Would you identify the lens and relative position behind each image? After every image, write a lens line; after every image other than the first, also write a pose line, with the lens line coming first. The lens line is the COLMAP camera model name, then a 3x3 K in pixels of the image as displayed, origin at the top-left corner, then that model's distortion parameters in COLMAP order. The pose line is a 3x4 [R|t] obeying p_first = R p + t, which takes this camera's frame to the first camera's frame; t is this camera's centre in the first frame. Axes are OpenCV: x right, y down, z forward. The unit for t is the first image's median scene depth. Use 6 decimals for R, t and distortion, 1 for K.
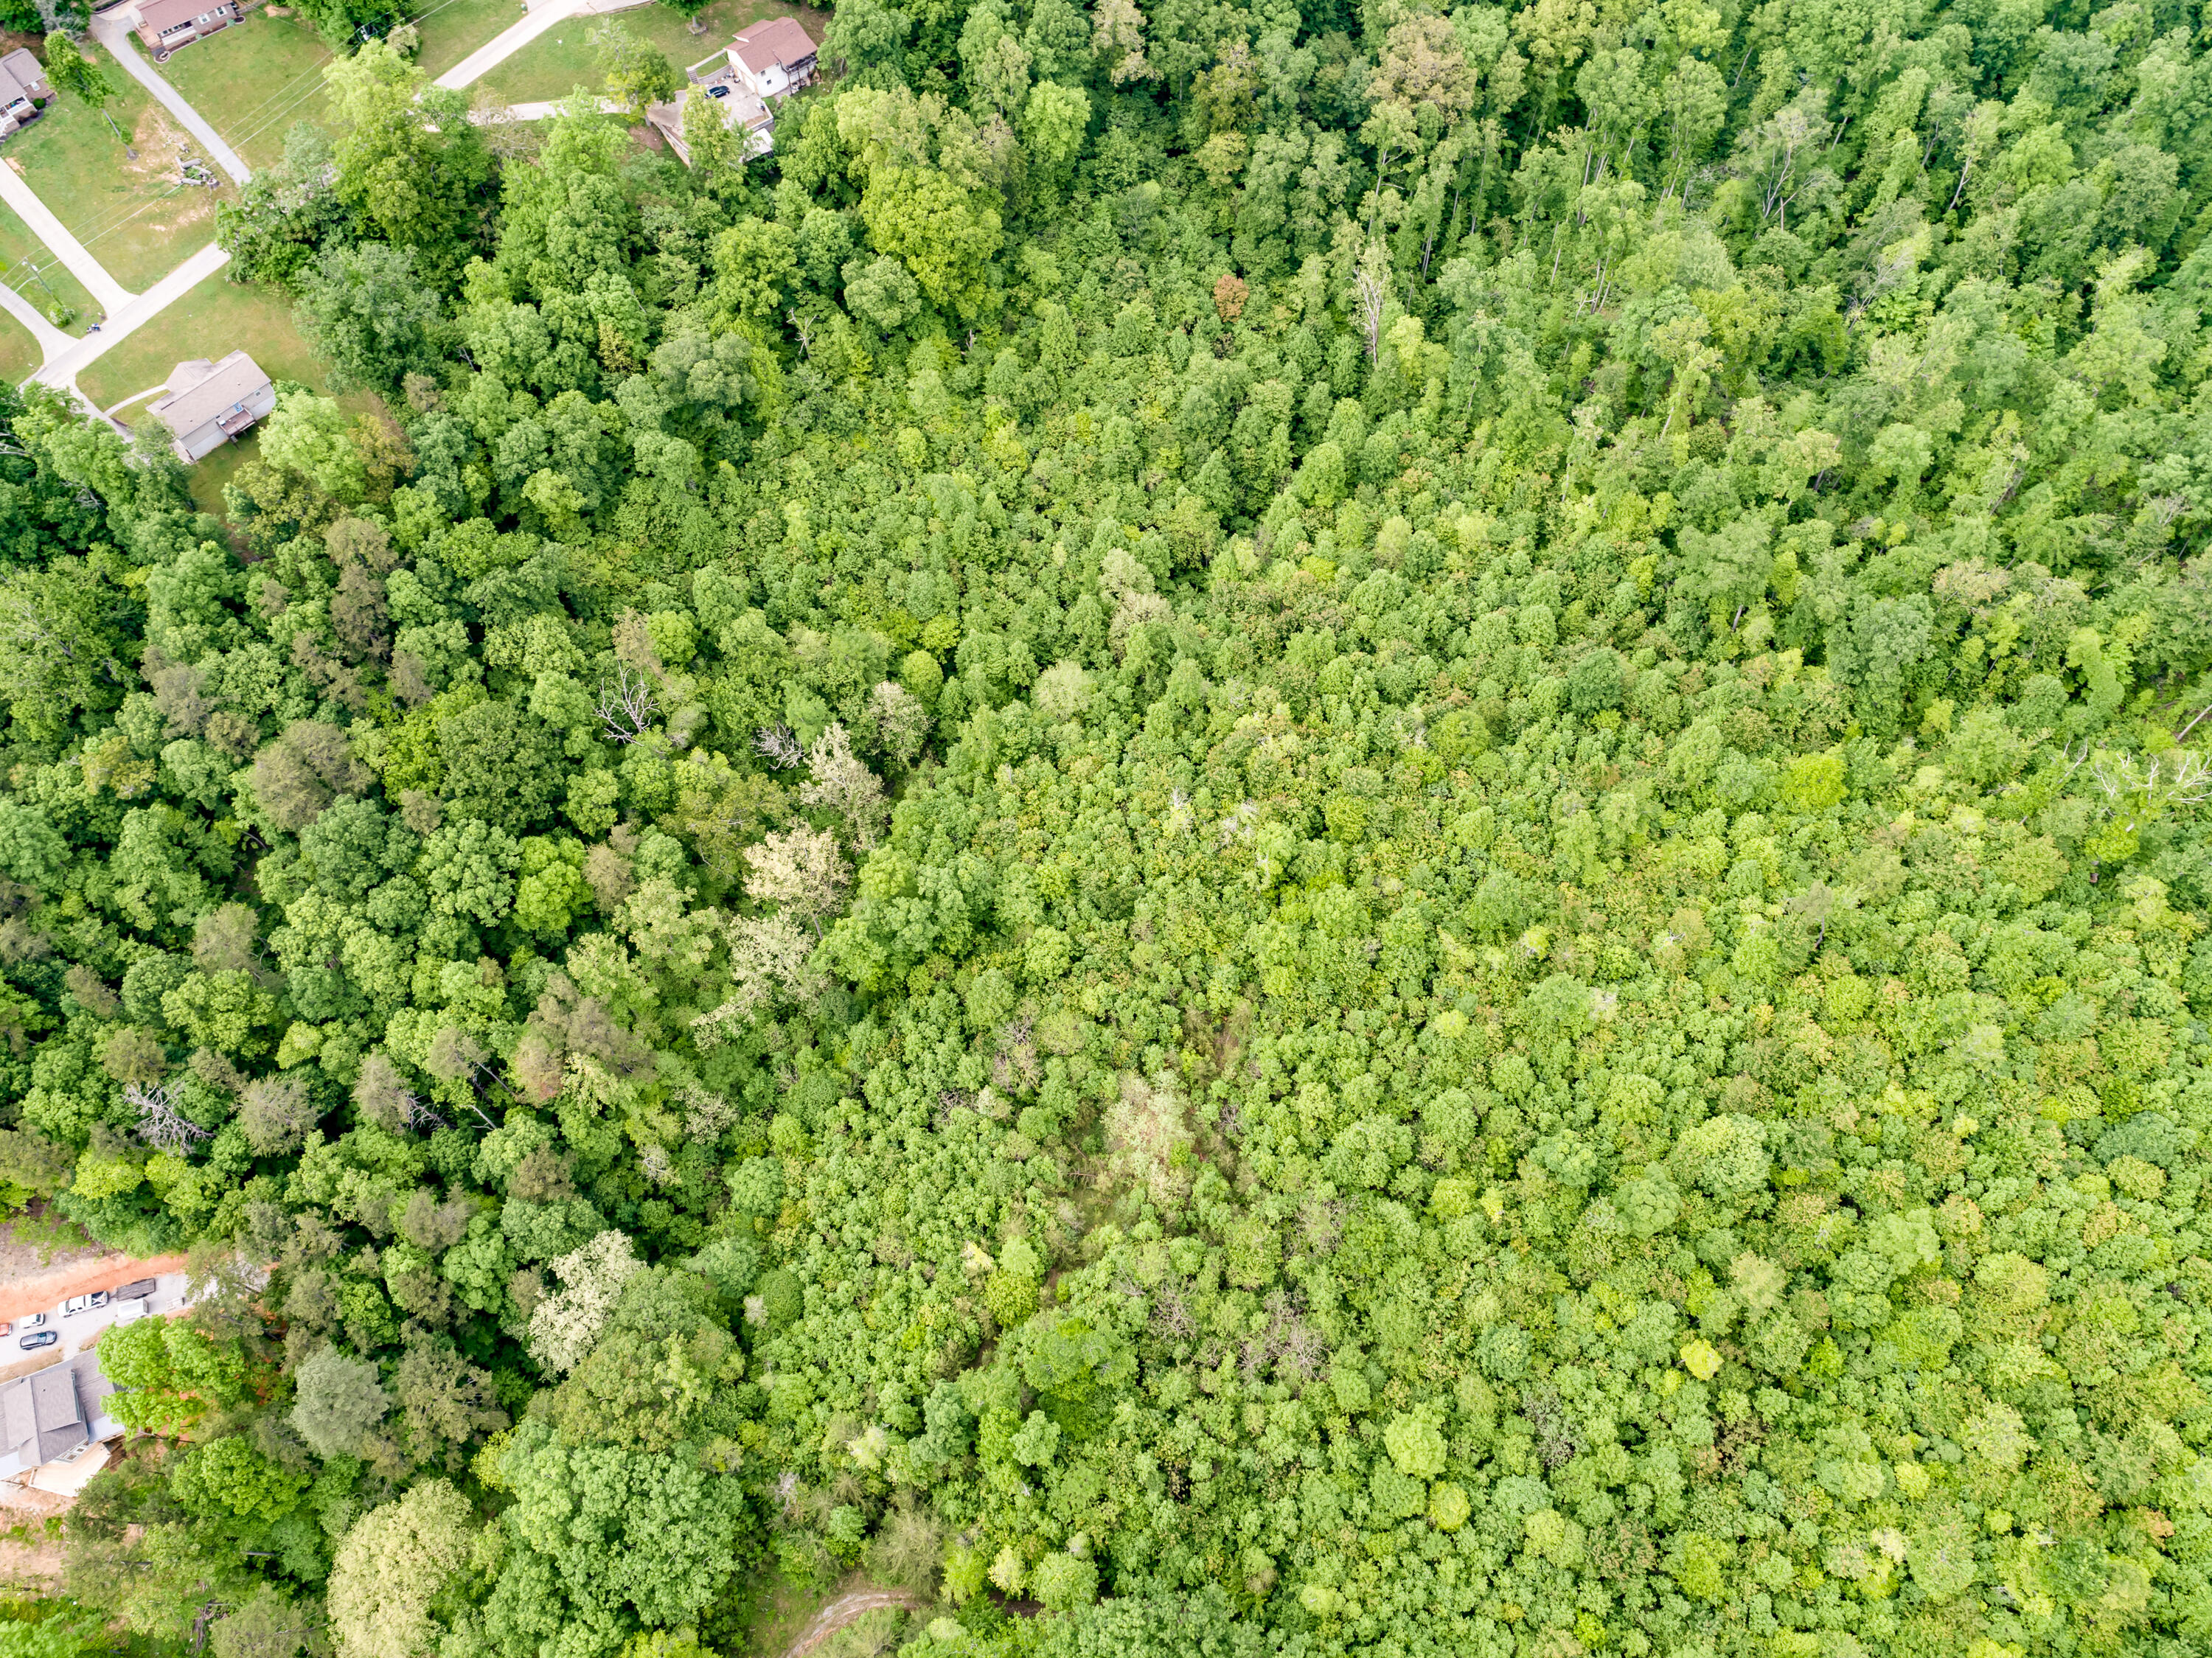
lens RADIAL K [[1658.7, 0, 1119.6], [0, 1658.7, 826.6], [0, 0, 1]] dist [-0.026023, 0.011948]
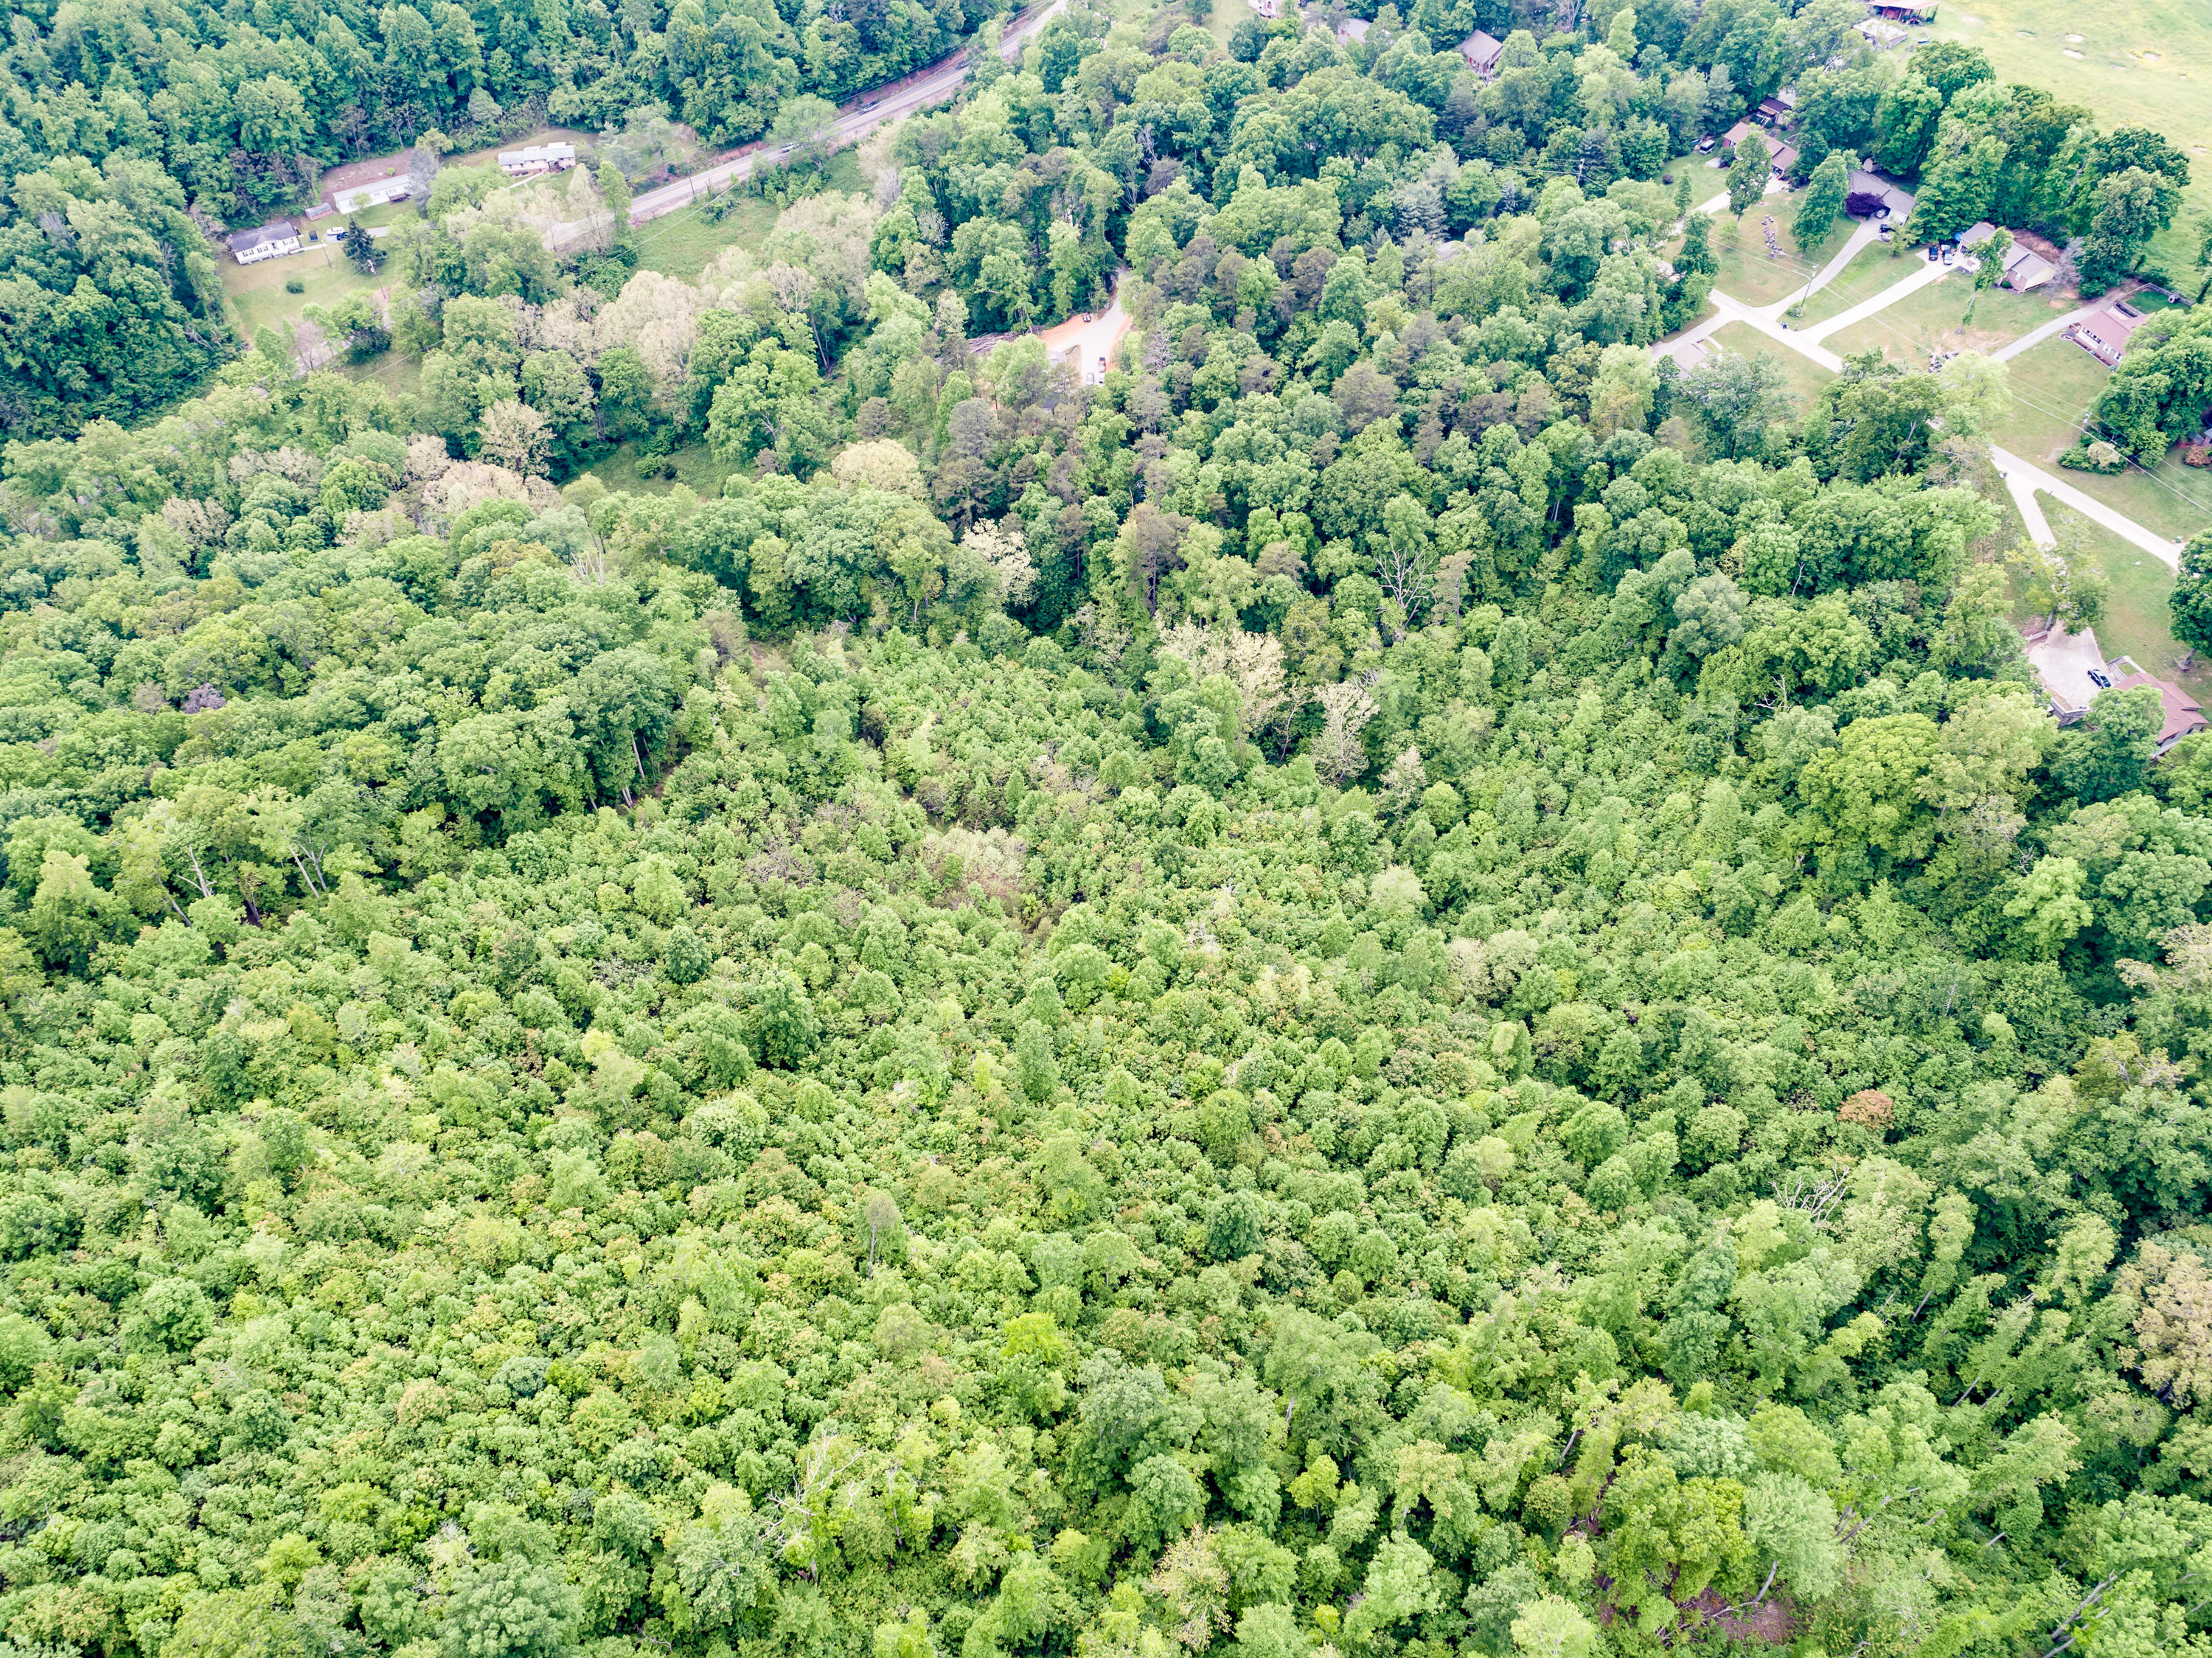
lens RADIAL K [[1658.7, 0, 1119.6], [0, 1658.7, 826.6], [0, 0, 1]] dist [-0.026023, 0.011948]
pose [[-0.294787, 0.719181, -0.629190, 0.751002], [-0.853259, 0.098308, 0.512137, -0.544040], [0.430174, 0.687833, 0.584668, 0.291118]]
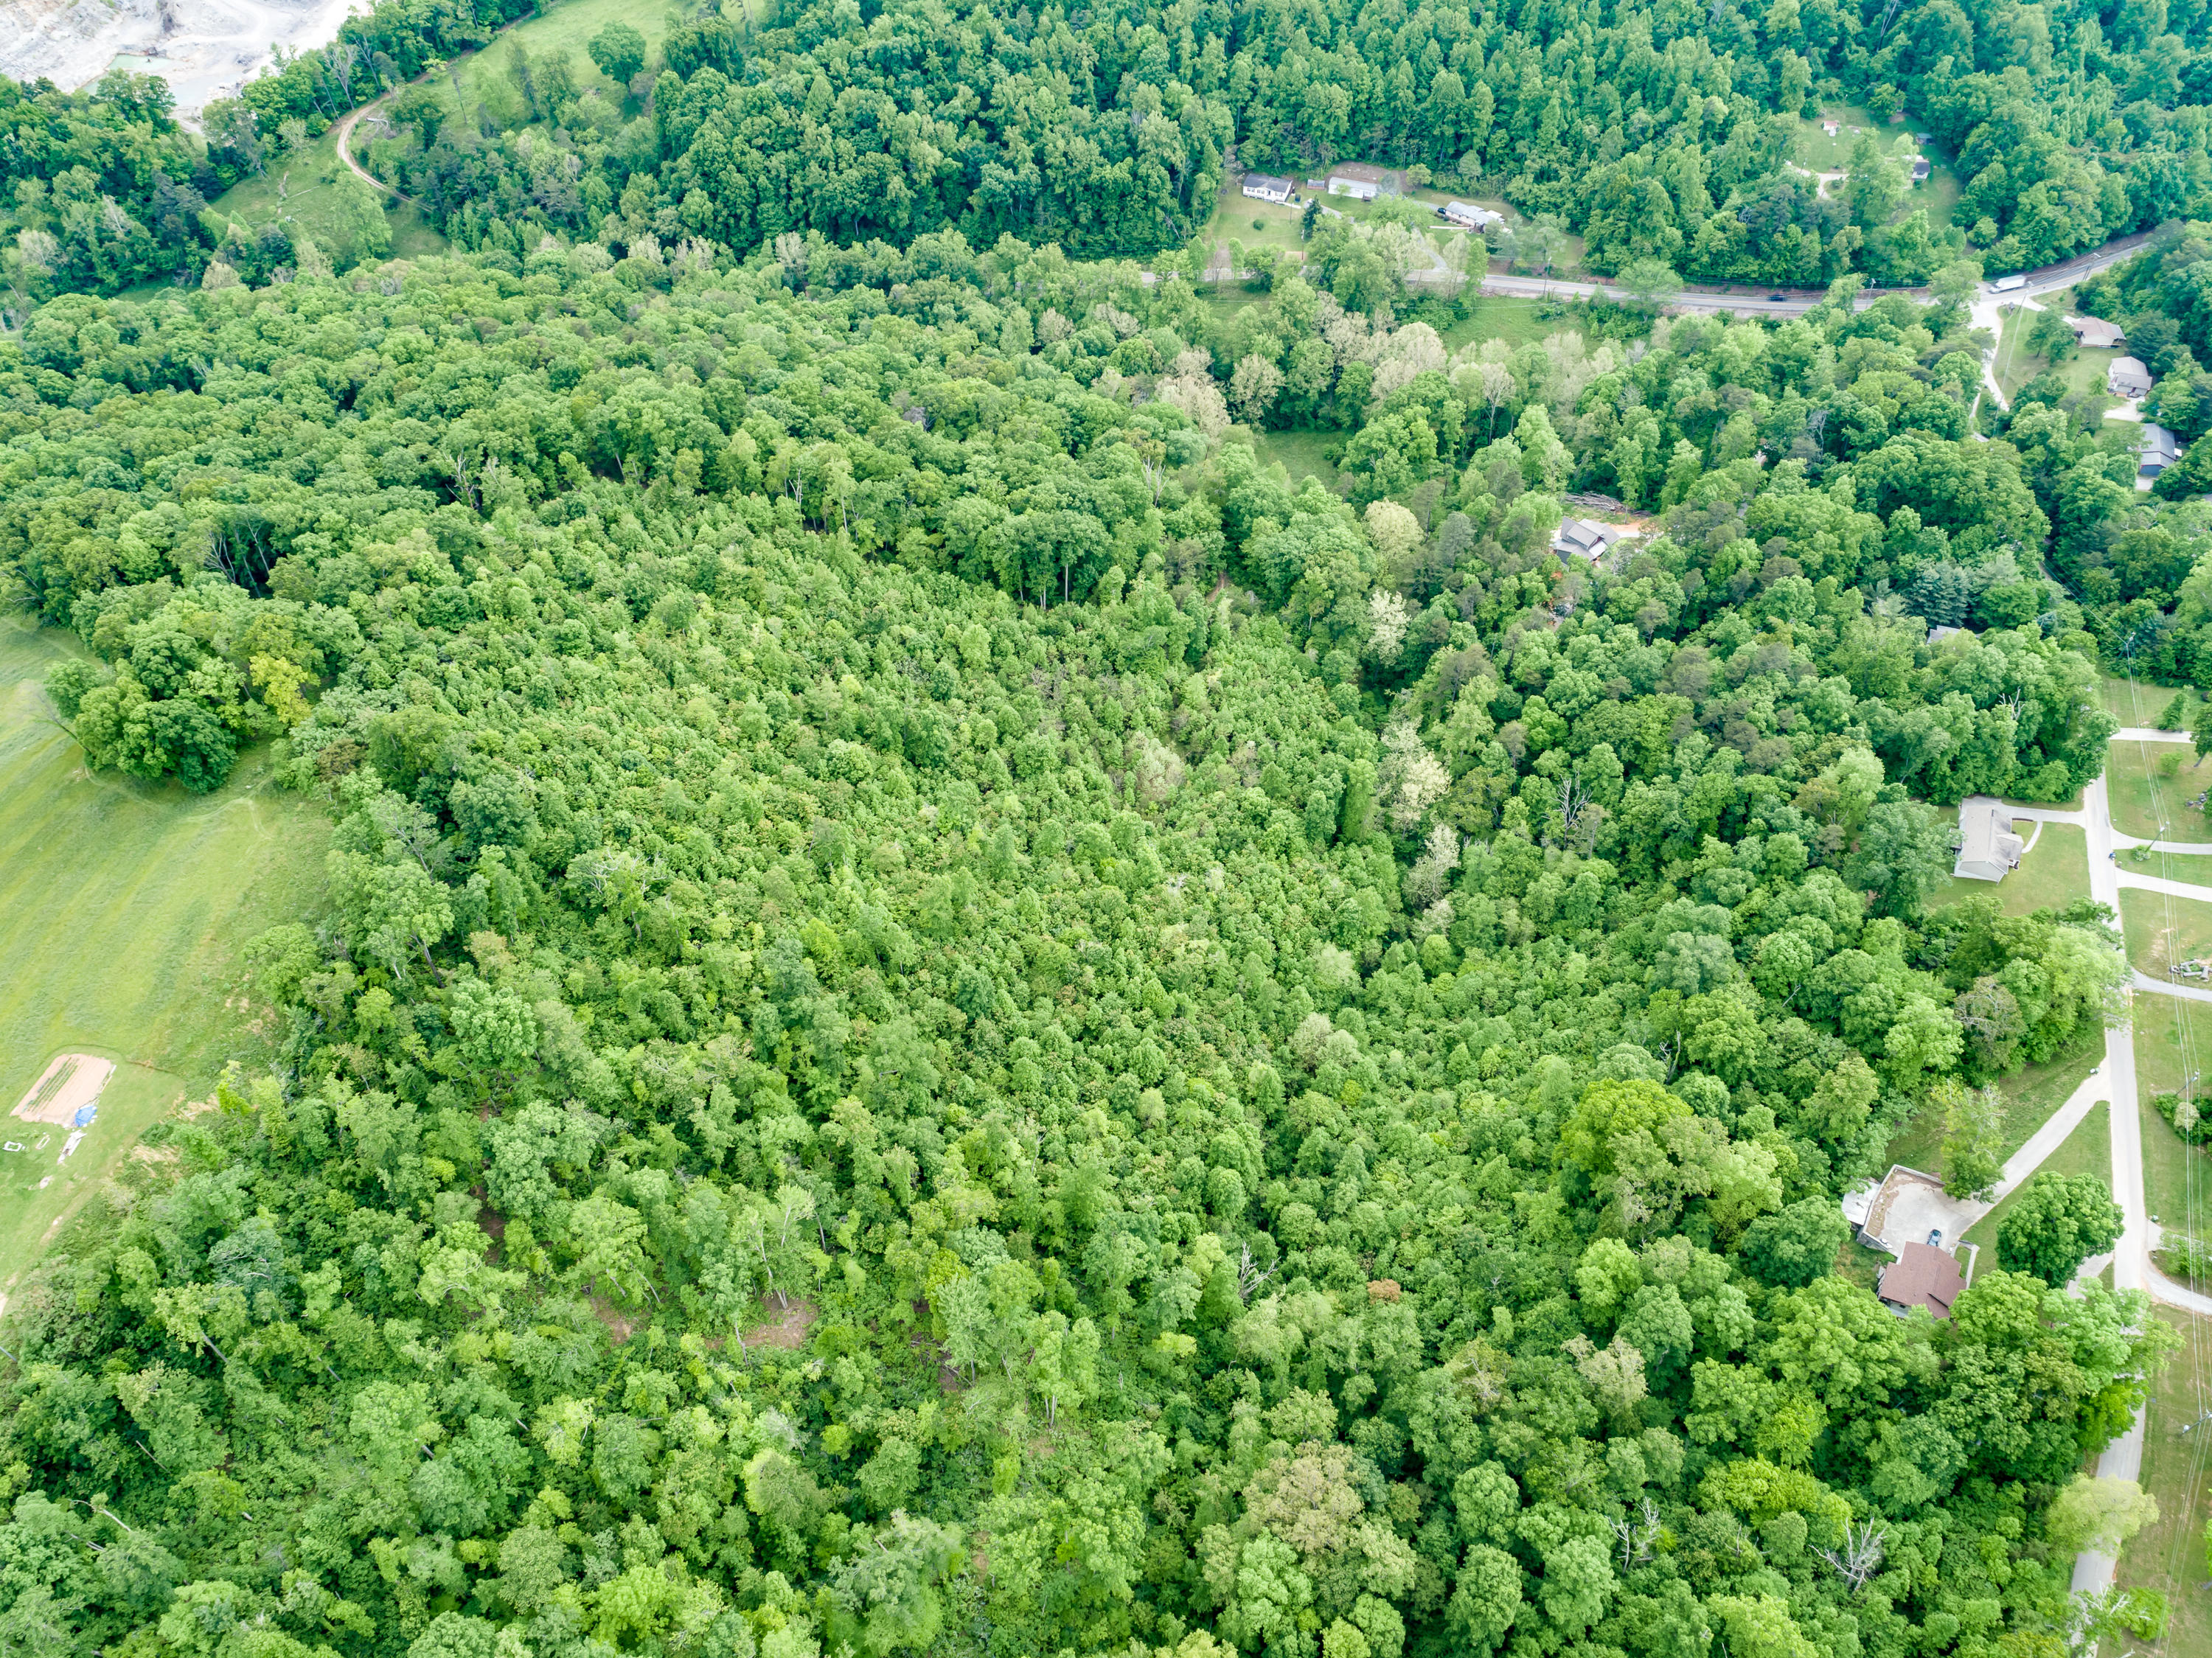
lens RADIAL K [[1658.7, 0, 1119.6], [0, 1658.7, 826.6], [0, 0, 1]] dist [-0.026023, 0.011948]
pose [[-0.931780, 0.272268, -0.240115, 0.485061], [-0.324236, -0.326695, 0.887773, -1.353421], [0.163268, 0.905064, 0.392687, 0.361597]]
